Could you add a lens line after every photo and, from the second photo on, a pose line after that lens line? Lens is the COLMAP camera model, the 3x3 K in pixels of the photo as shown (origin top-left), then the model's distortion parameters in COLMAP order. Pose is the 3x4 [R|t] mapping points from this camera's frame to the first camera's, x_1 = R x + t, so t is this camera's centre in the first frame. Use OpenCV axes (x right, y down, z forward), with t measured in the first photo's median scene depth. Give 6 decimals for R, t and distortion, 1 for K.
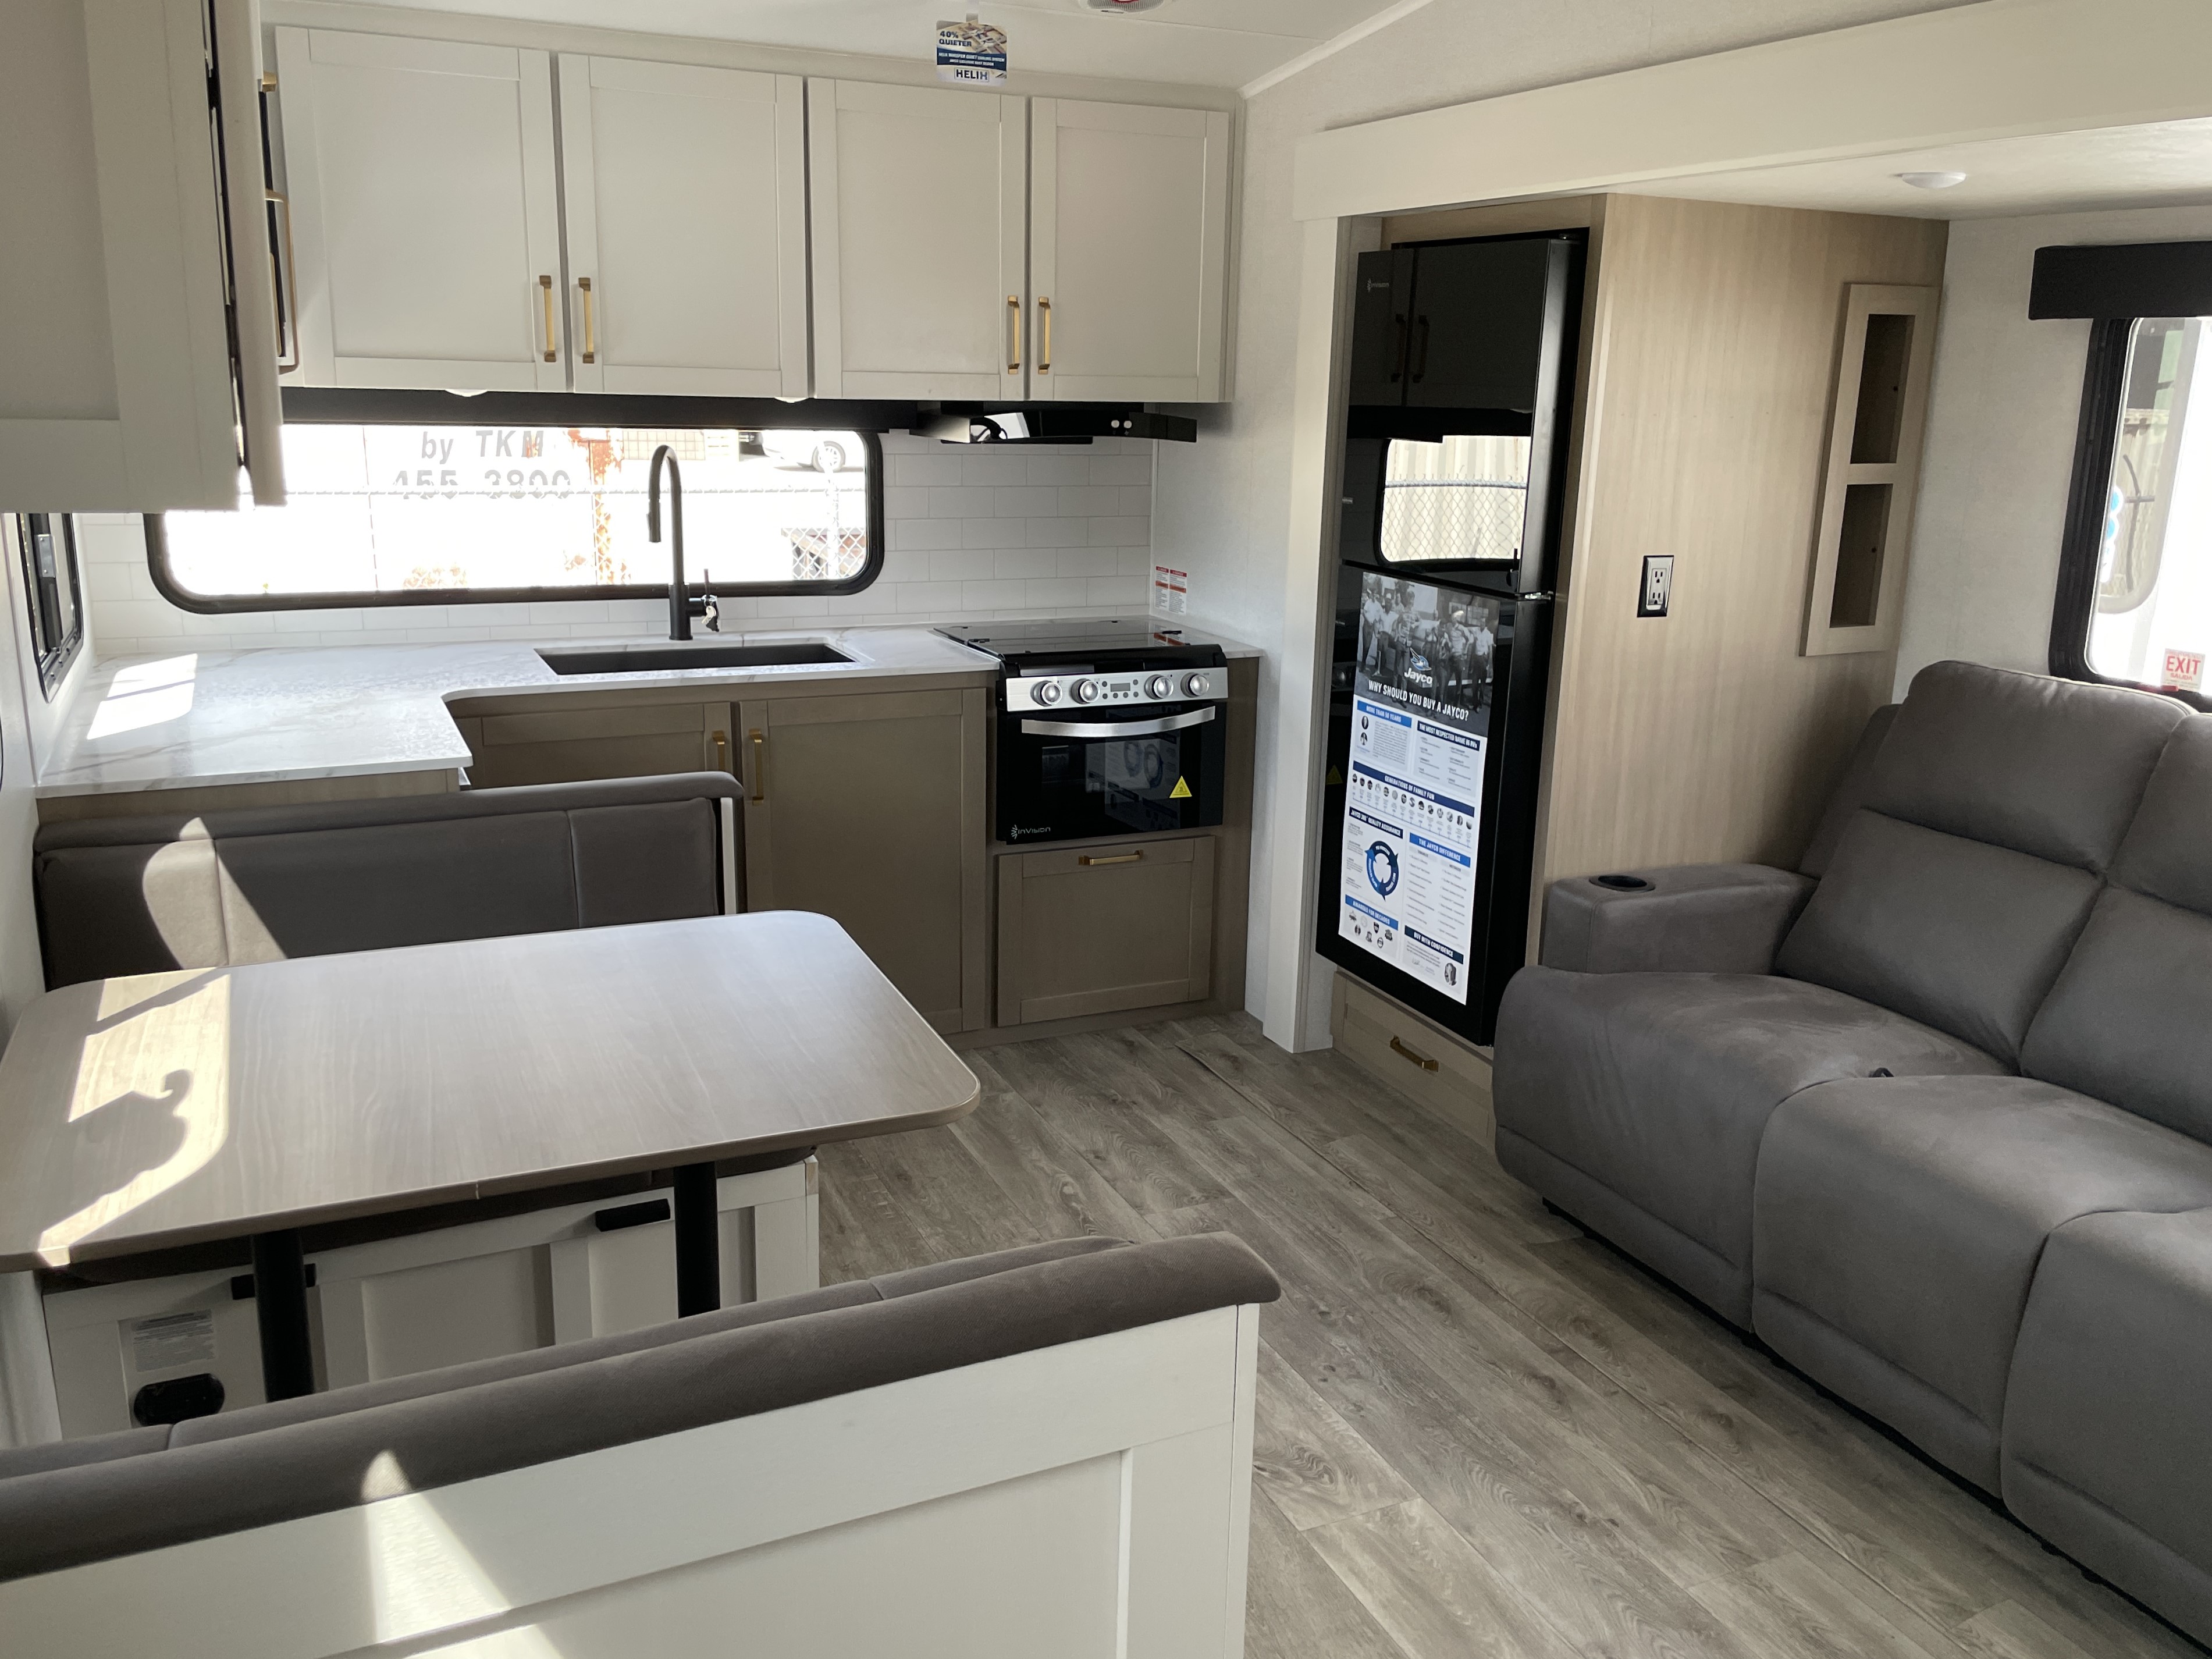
lens RADIAL K [[1778.0, 0, 1106.4], [0, 1778.0, 825.2], [0, 0, 1]] dist [0.061726, -0.004502]
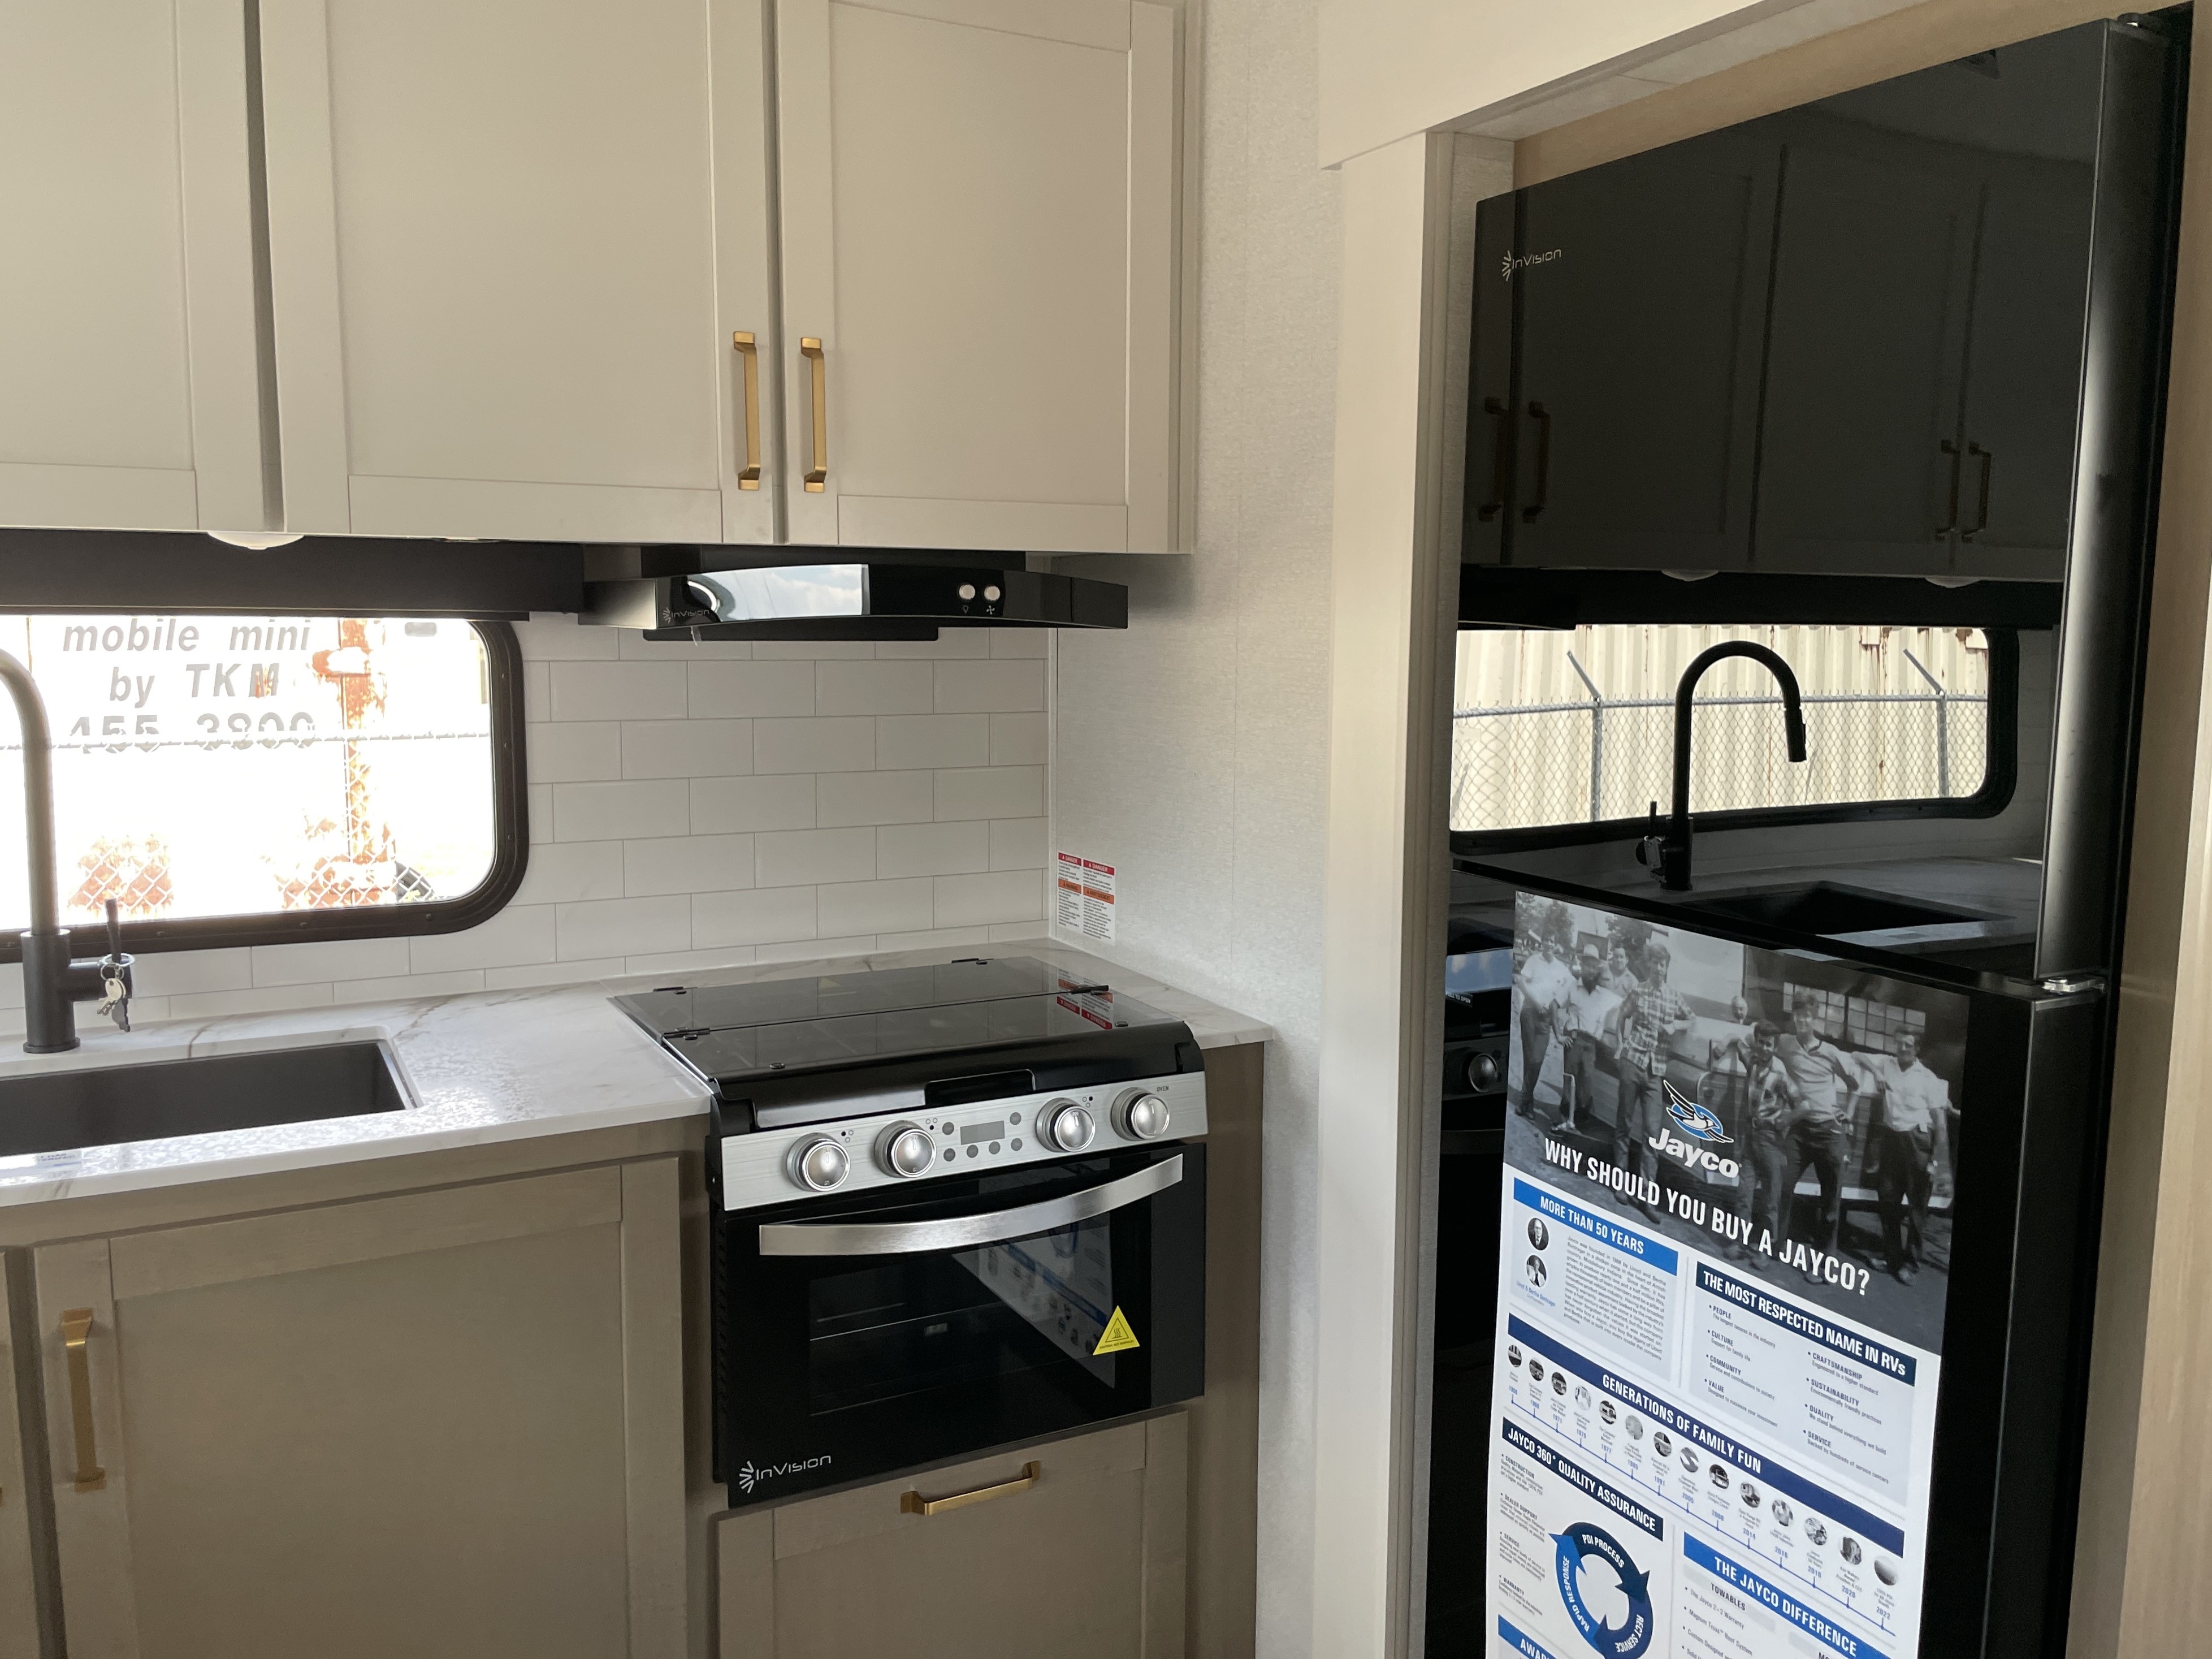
lens RADIAL K [[1709.2, 0, 1113.2], [0, 1709.2, 802.1], [0, 0, 1]] dist [0.084335, -0.120734]
pose [[0.998538, -0.019845, 0.050274, 0.021432], [0.026660, 0.989970, -0.138741, -0.100989], [-0.047016, 0.139878, 0.989052, 0.543915]]
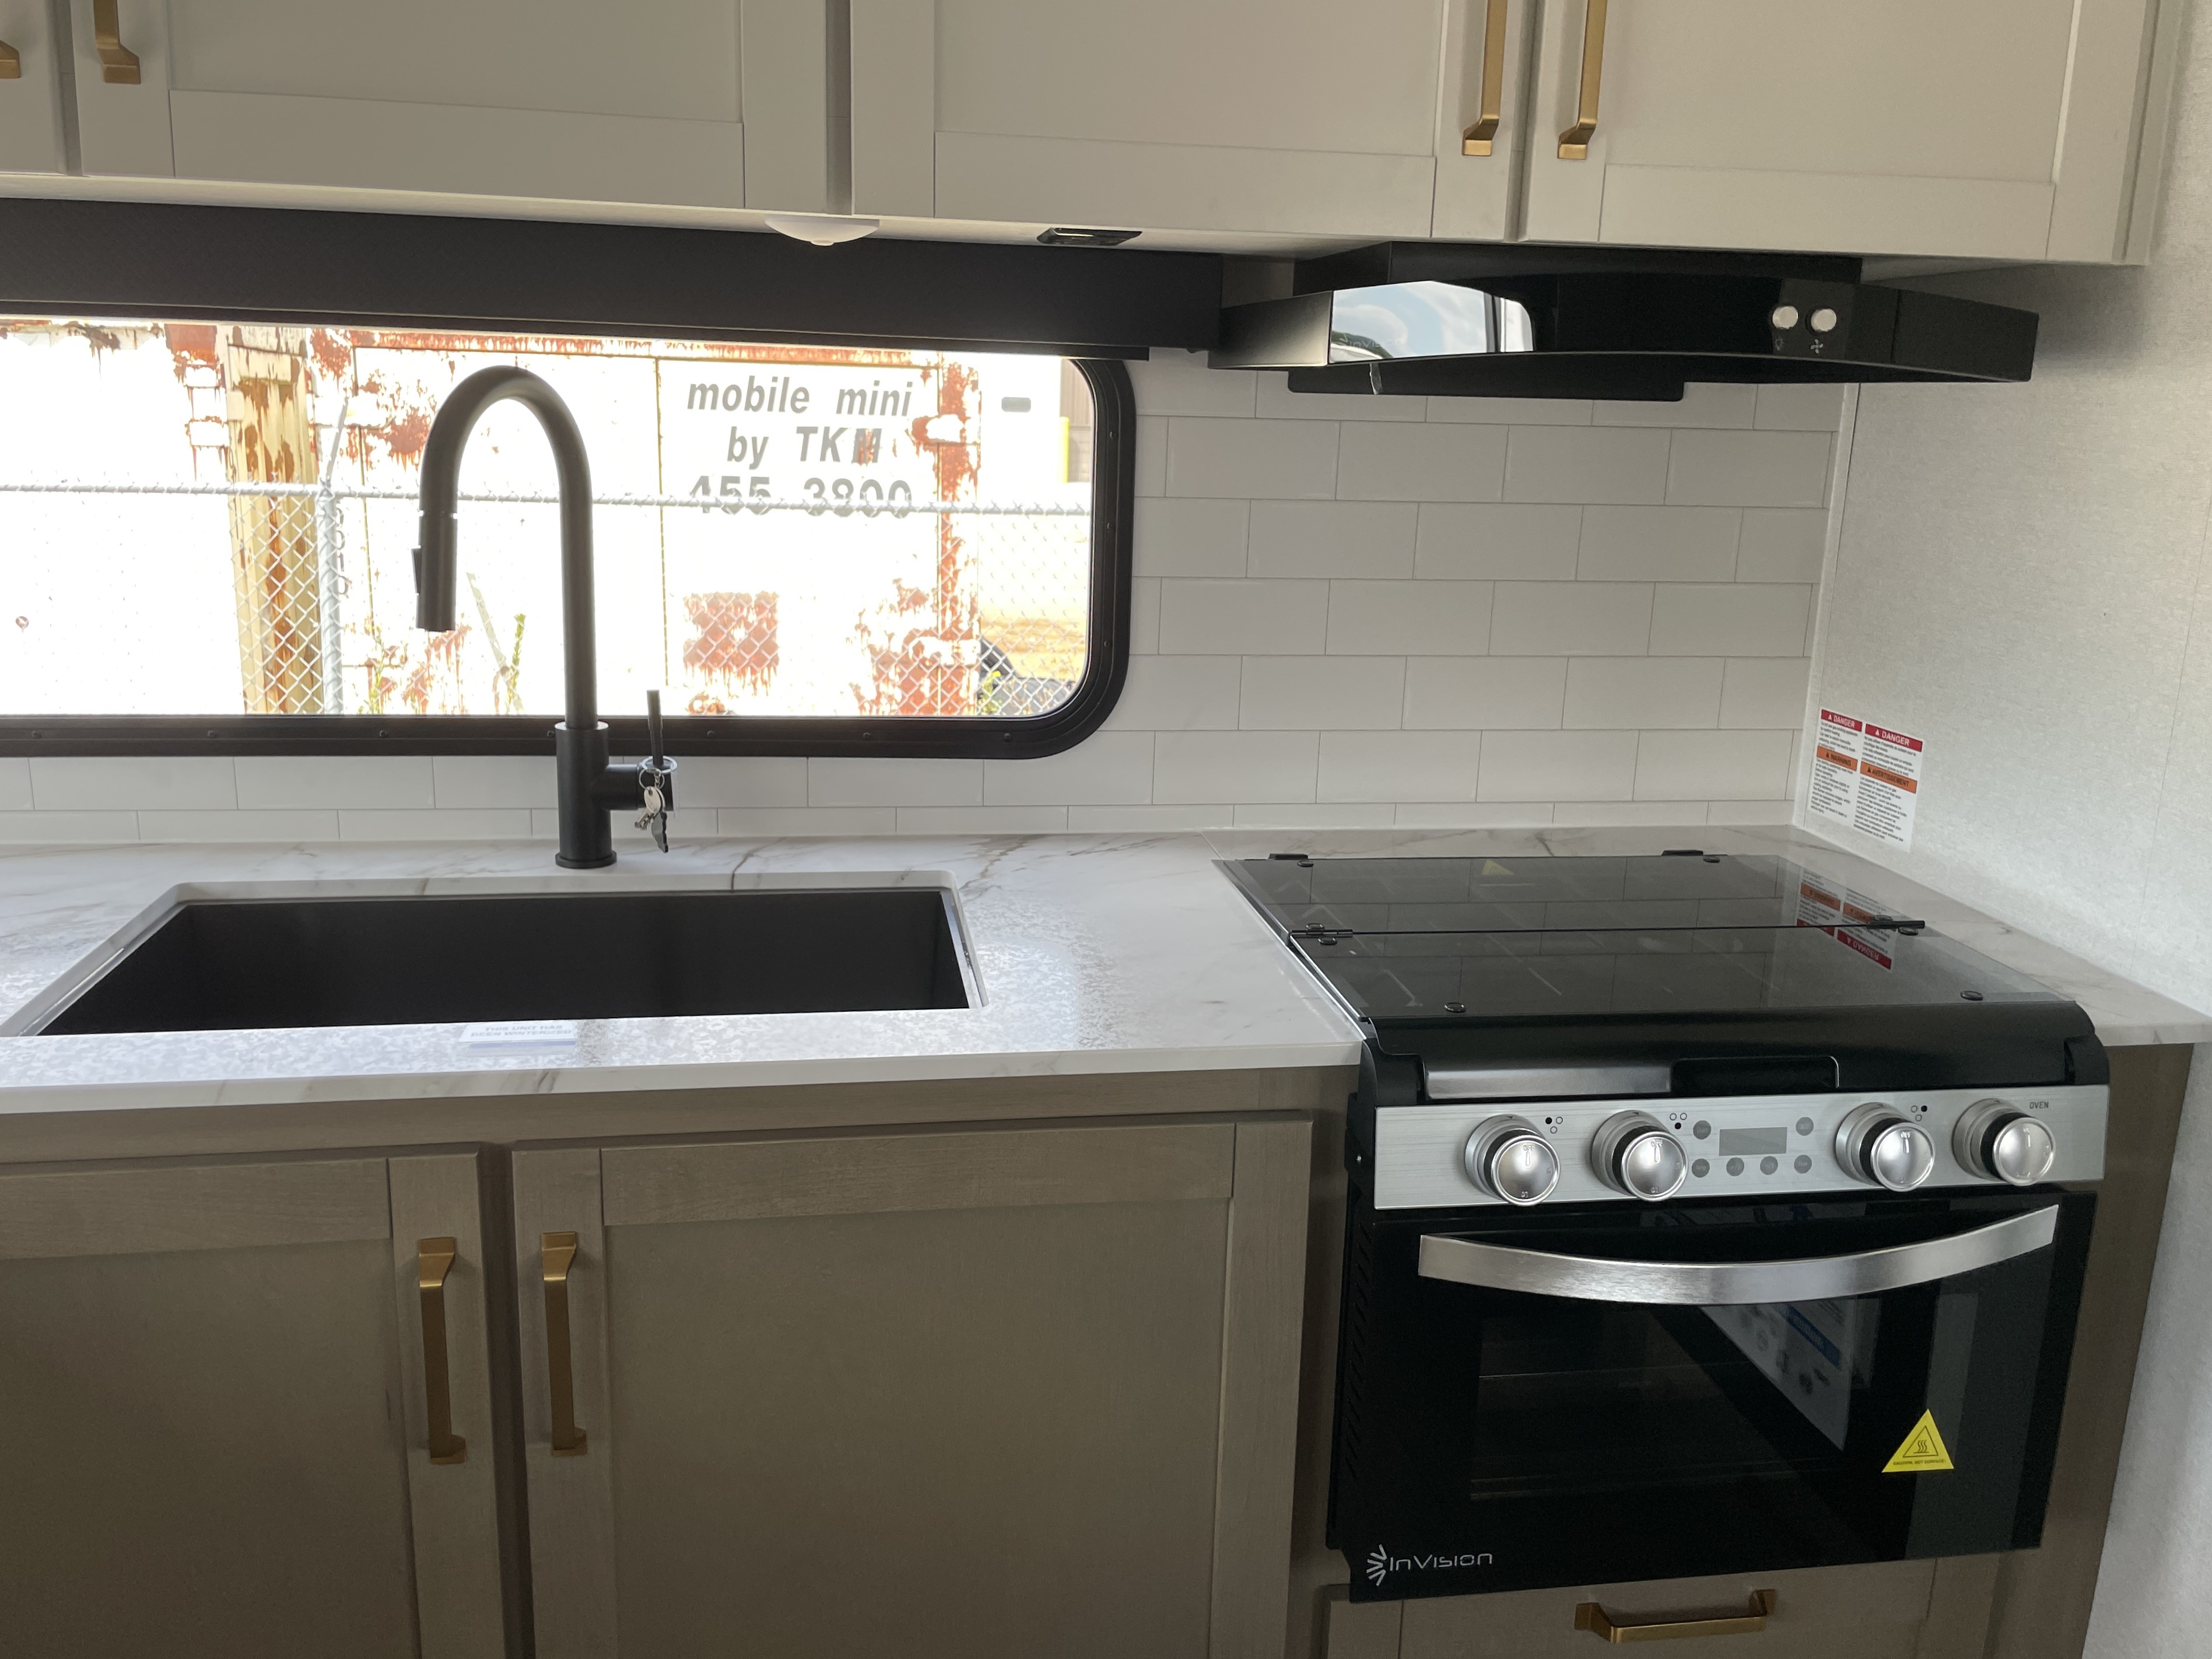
lens RADIAL K [[1757.1, 0, 1112.2], [0, 1757.1, 803.3], [0, 0, 1]] dist [0.096871, -0.151177]
pose [[0.962557, 0.070518, -0.261748, -0.023228], [-0.077337, 0.996879, -0.015829, -0.124225], [0.259815, 0.035479, 0.965006, 0.672783]]
